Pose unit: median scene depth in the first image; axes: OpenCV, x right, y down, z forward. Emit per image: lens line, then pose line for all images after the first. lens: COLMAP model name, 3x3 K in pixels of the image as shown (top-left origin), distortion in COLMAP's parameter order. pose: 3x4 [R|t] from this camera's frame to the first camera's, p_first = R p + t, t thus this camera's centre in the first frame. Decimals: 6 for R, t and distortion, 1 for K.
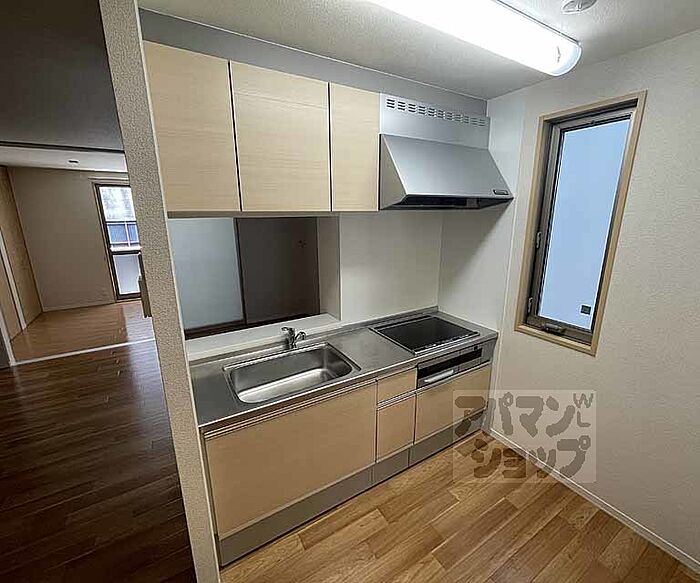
lens RADIAL K [[318.7, 0, 350.0], [0, 318.7, 291.5], [0, 0, 1]] dist [-0.001012, -0.000051]
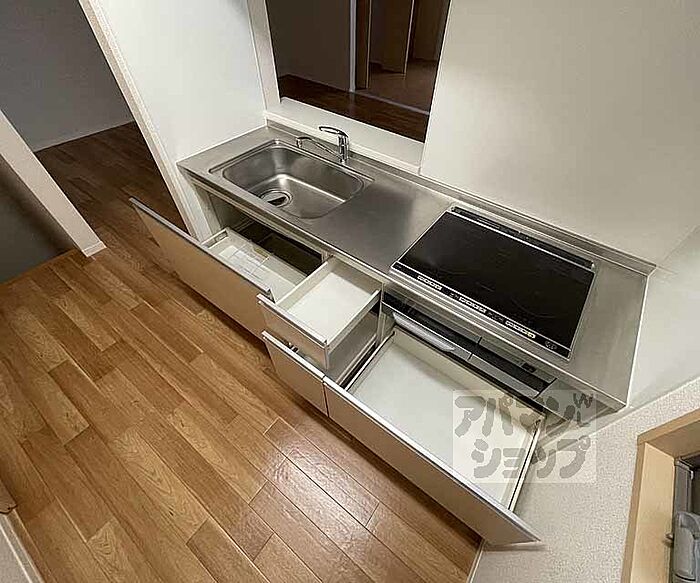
lens RADIAL K [[320.3, 0, 332.1], [0, 320.3, 289.8], [0, 0, 1]] dist [-0.001711, -0.000844]
pose [[0.352184, 0.713964, -0.605162, 0.471526], [-0.248389, 0.694703, 0.675049, -0.118461], [0.902369, -0.087426, 0.422004, 0.573316]]
